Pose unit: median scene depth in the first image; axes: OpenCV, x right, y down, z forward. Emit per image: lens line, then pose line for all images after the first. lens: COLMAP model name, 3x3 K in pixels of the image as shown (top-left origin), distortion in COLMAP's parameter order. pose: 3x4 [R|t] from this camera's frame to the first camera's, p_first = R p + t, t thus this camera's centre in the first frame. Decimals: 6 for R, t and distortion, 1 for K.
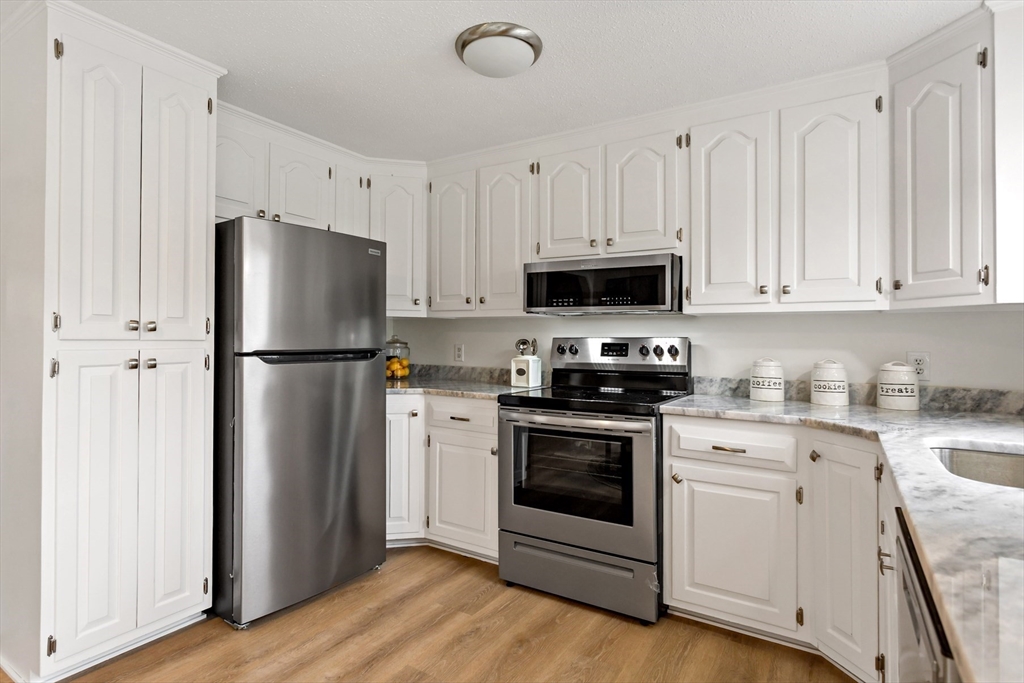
lens RADIAL K [[536.1, 0, 514.2], [0, 536.1, 337.7], [0, 0, 1]] dist [-0.001204, 0.000245]
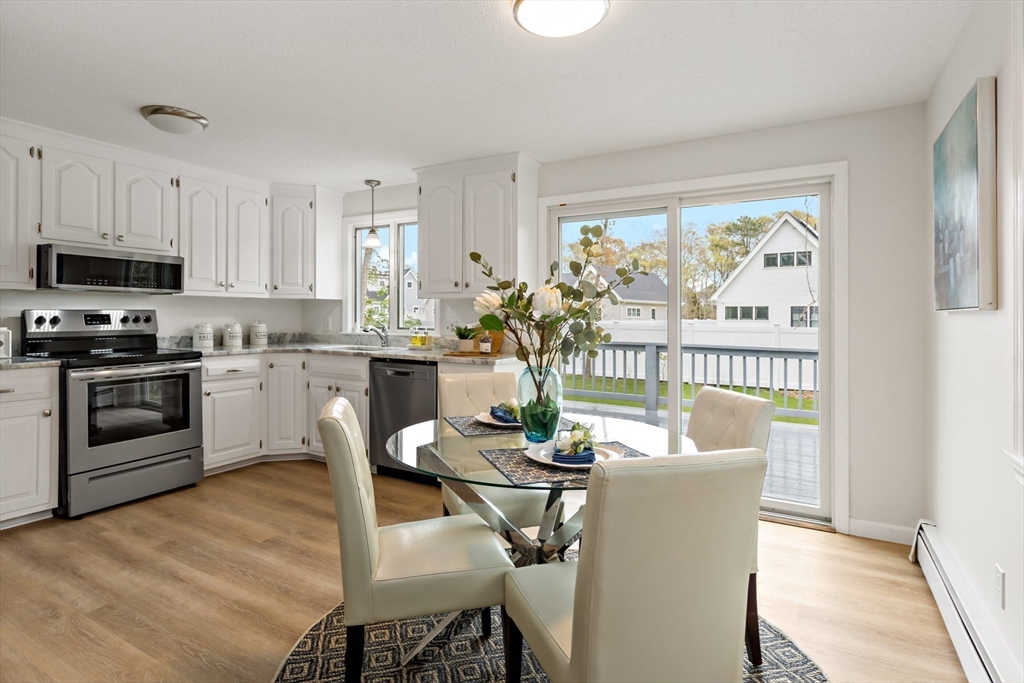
lens RADIAL K [[548.2, 0, 487.7], [0, 548.2, 316.6], [0, 0, 1]] dist [0.014410, -0.005364]
pose [[-0.017098, -0.014928, 0.999742, -1.401676], [-0.012426, 0.999814, 0.014716, -0.018680], [-0.999777, -0.012171, -0.017280, 0.134961]]
